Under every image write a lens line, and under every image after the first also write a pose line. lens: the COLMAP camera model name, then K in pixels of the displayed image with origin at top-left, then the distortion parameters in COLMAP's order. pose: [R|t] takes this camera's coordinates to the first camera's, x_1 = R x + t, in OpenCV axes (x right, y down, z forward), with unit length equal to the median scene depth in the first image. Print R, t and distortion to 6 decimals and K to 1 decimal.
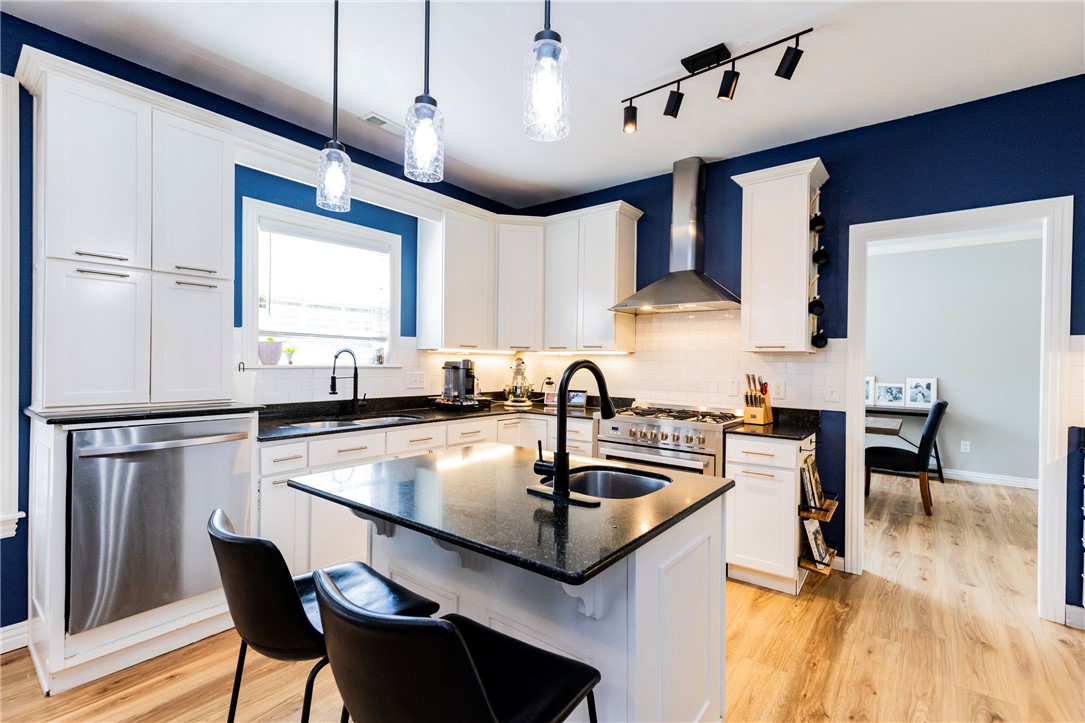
lens RADIAL K [[489.4, 0, 548.8], [0, 489.4, 362.5], [0, 0, 1]] dist [0.006039, -0.000457]
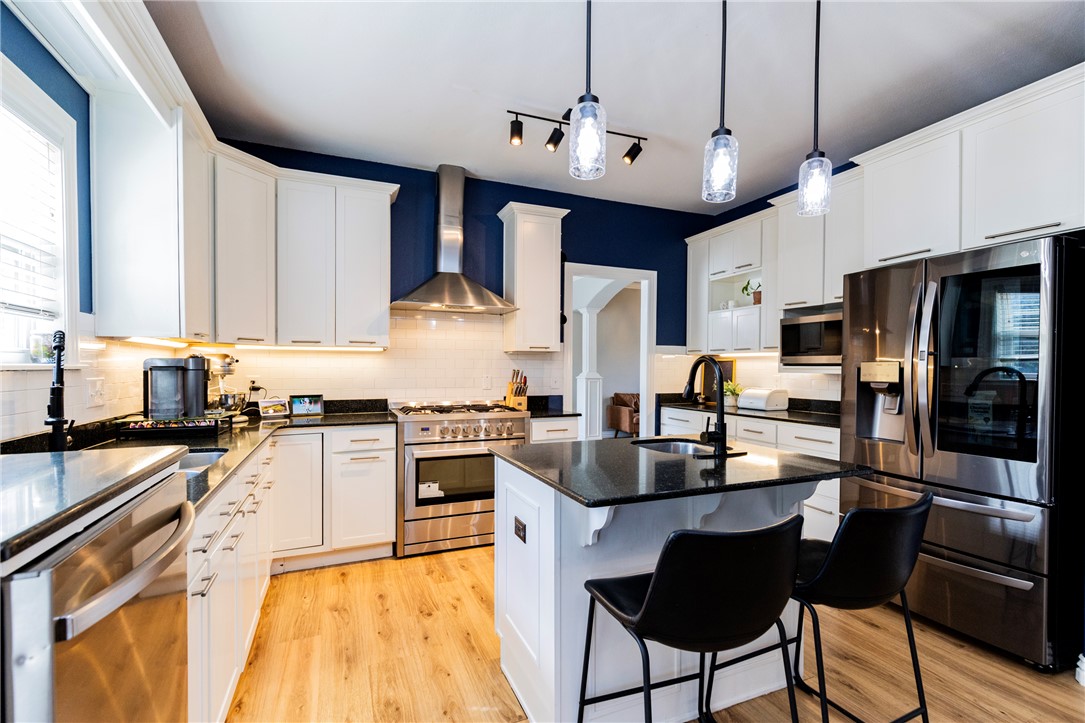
lens RADIAL K [[495.8, 0, 556.1], [0, 495.8, 374.6], [0, 0, 1]] dist [0.000539, -0.000213]
pose [[0.480261, -0.023674, 0.876806, -0.627024], [0.004629, 0.999690, 0.024457, 0.006316], [-0.877113, -0.007687, 0.480222, 0.330429]]
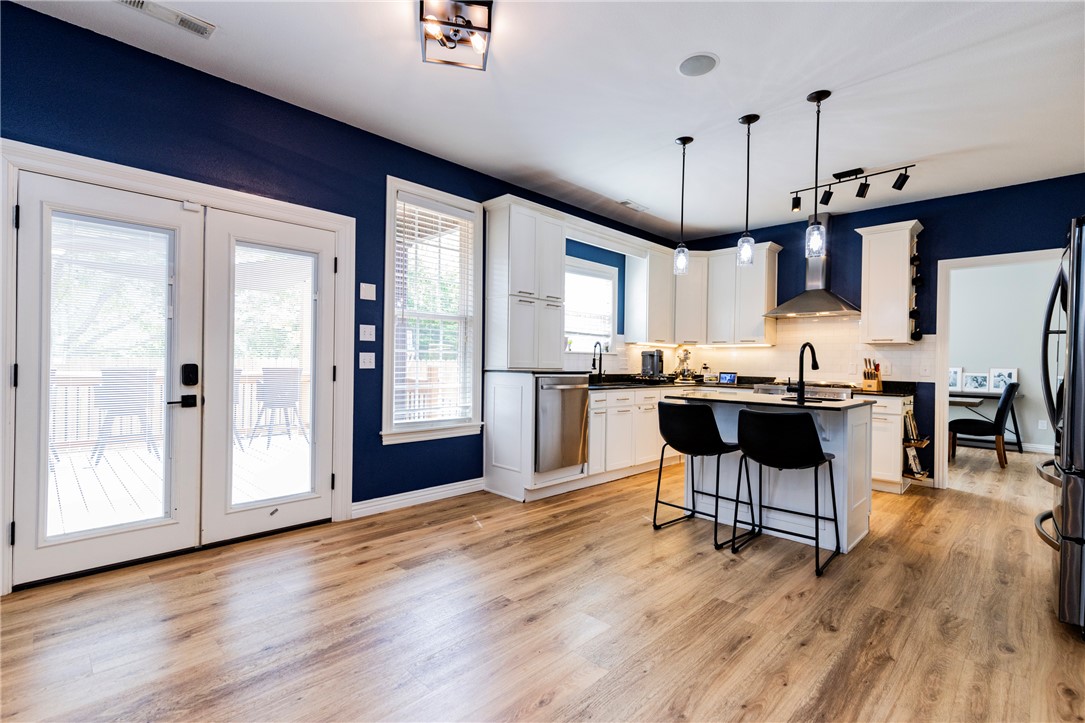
lens RADIAL K [[496.9, 0, 552.7], [0, 496.9, 361.1], [0, 0, 1]] dist [0.015635, -0.006826]
pose [[0.993700, 0.005074, -0.111954, -0.389801], [-0.005477, 0.999980, -0.003294, 0.043505], [0.111935, 0.003886, 0.993708, -0.658166]]
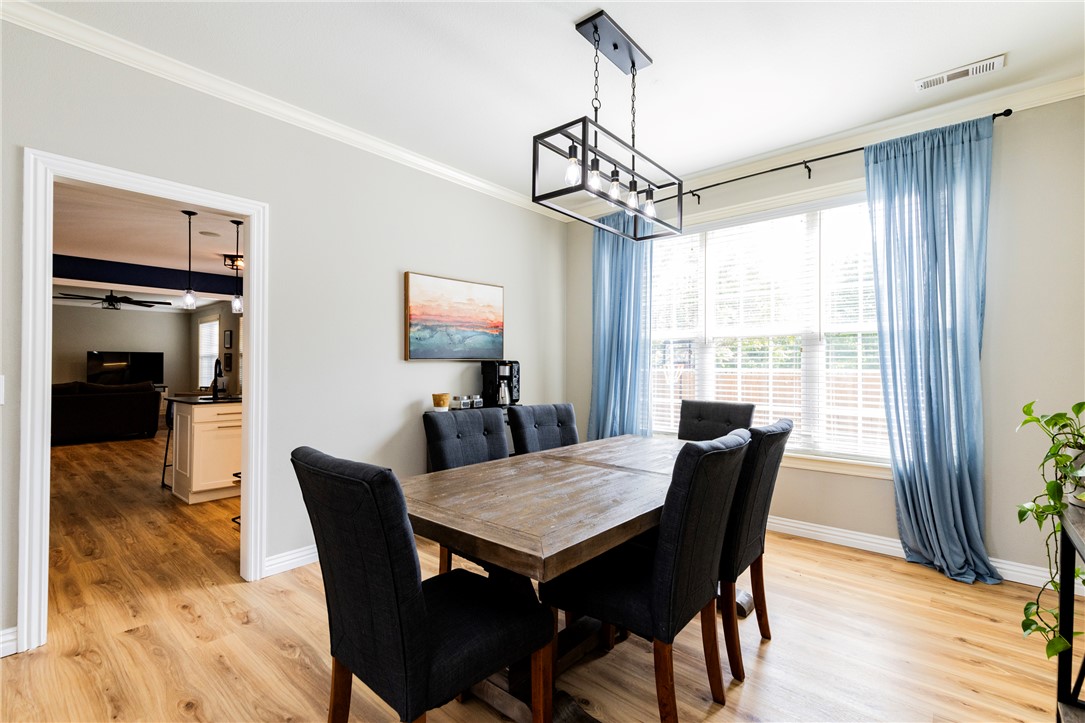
lens RADIAL K [[485.2, 0, 553.3], [0, 485.2, 362.9], [0, 0, 1]] dist [0.004197, 0.000386]
pose [[-0.048408, -0.020597, -0.998615, 1.493107], [-0.005844, 0.999776, -0.020337, 0.036761], [0.998811, 0.004851, -0.048518, 1.583694]]
